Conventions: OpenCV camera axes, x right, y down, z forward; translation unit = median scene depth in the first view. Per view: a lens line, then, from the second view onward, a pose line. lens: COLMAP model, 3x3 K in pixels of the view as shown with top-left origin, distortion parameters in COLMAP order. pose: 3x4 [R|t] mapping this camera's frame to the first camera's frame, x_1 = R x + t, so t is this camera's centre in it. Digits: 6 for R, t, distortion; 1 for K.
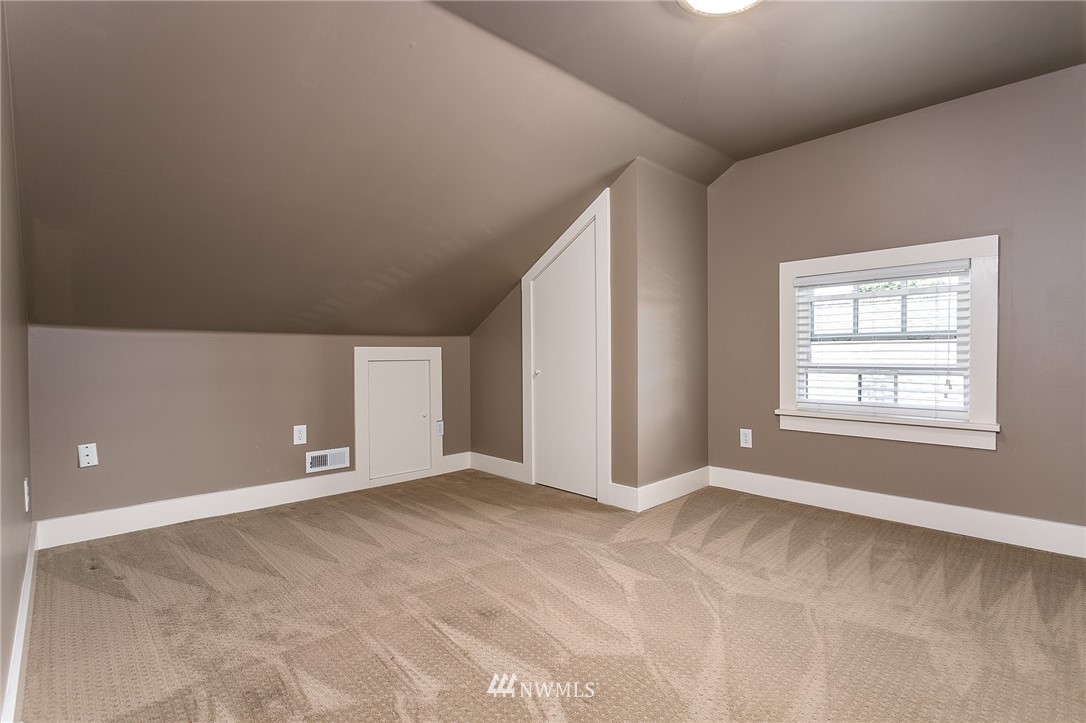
lens RADIAL K [[510.8, 0, 543.3], [0, 510.8, 358.2], [0, 0, 1]] dist [-0.000690, 0.001790]
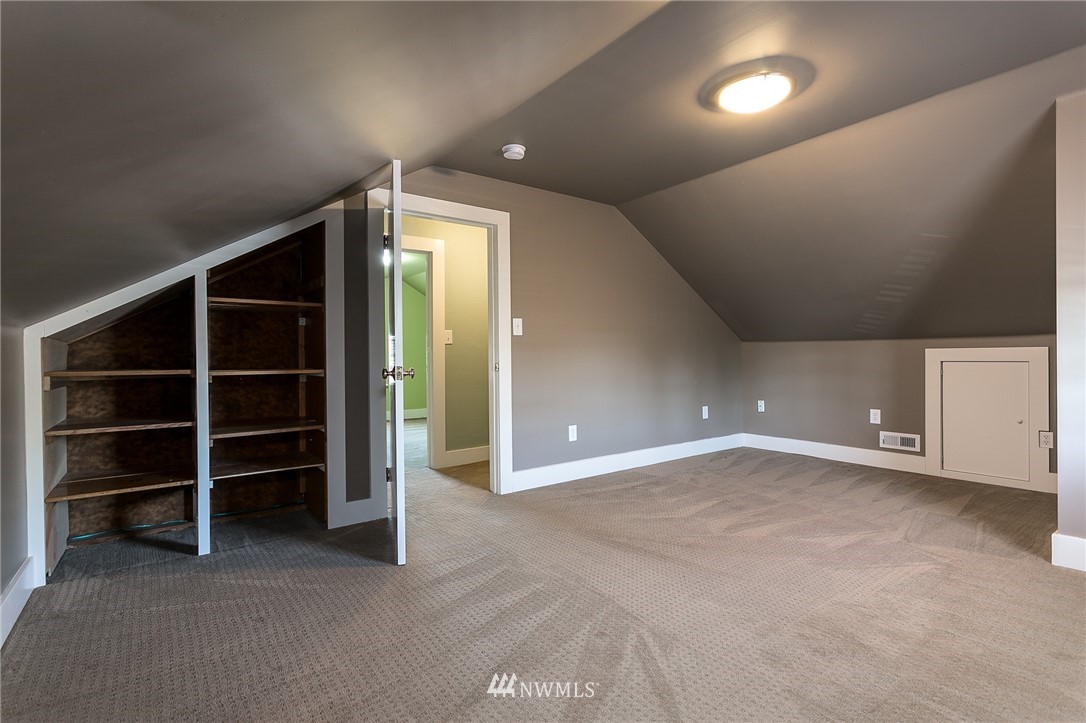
lens RADIAL K [[510.8, 0, 544.2], [0, 510.8, 360.0], [0, 0, 1]] dist [-0.000690, 0.001790]
pose [[-0.094981, 0.015051, -0.995365, 0.913905], [-0.000860, 0.999884, 0.015201, -0.014867], [0.995479, 0.002300, -0.094957, 0.277579]]
